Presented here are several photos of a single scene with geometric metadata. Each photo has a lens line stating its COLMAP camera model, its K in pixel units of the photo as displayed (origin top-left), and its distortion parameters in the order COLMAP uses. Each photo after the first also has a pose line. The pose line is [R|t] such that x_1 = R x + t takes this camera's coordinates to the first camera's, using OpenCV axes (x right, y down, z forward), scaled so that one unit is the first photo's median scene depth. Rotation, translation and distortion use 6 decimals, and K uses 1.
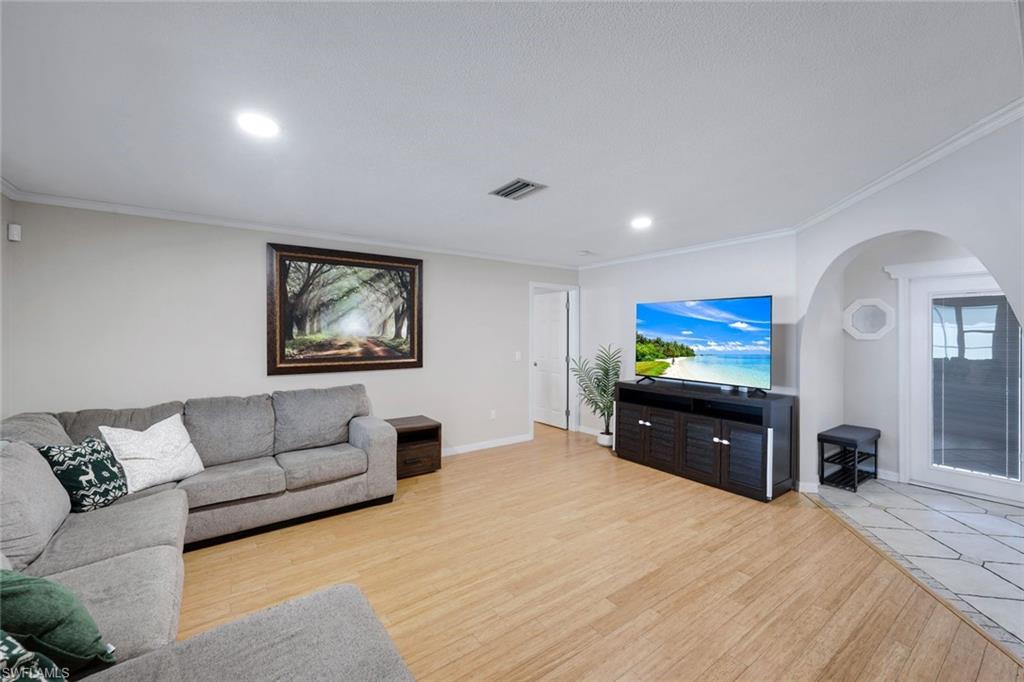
lens RADIAL K [[411.7, 0, 509.7], [0, 411.7, 334.0], [0, 0, 1]] dist [-0.001424, 0.000460]
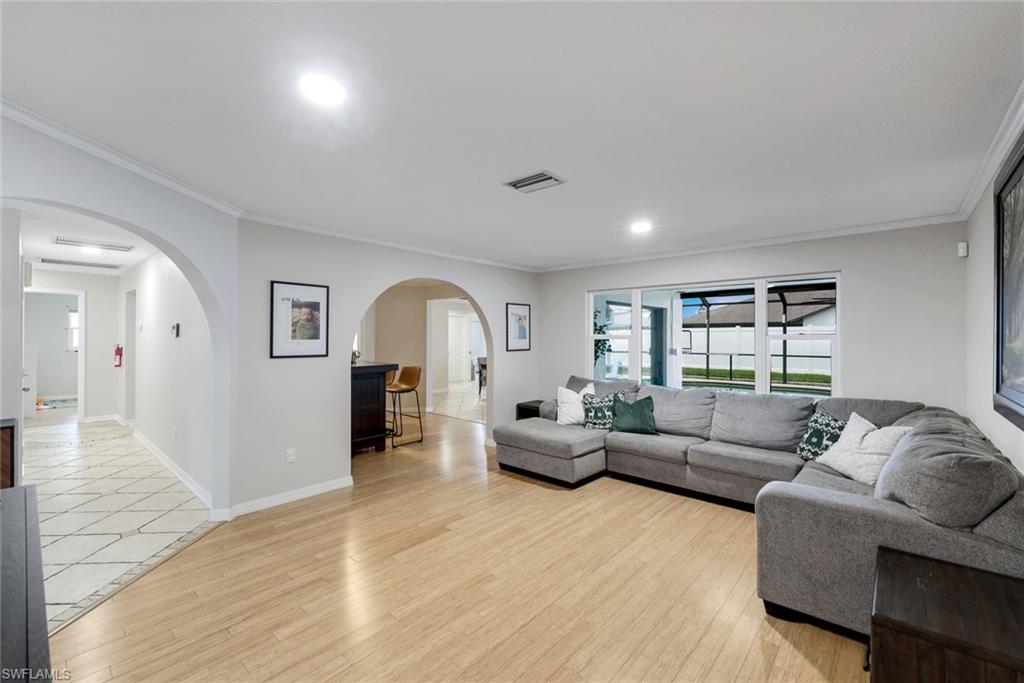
lens RADIAL K [[430.6, 0, 510.7], [0, 430.6, 335.9], [0, 0, 1]] dist [0.000252, -0.000126]
pose [[-0.975418, -0.005234, -0.220299, 0.198985], [-0.004971, 0.999986, -0.001752, 0.001025], [0.220305, -0.000614, -0.975431, 1.347948]]
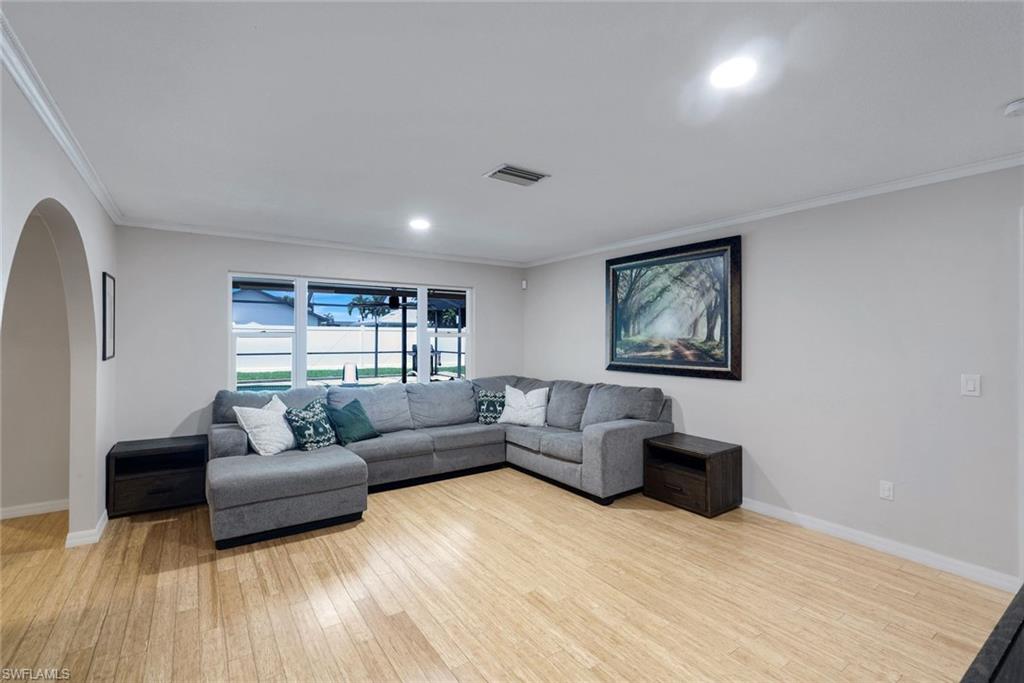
lens RADIAL K [[458.0, 0, 512.4], [0, 458.0, 335.1], [0, 0, 1]] dist [-0.002335, -0.000247]
pose [[-0.017262, -0.005545, -0.999836, 0.713291], [-0.002873, 0.999981, -0.005496, 0.006243], [0.999847, 0.002777, -0.017278, 0.701881]]
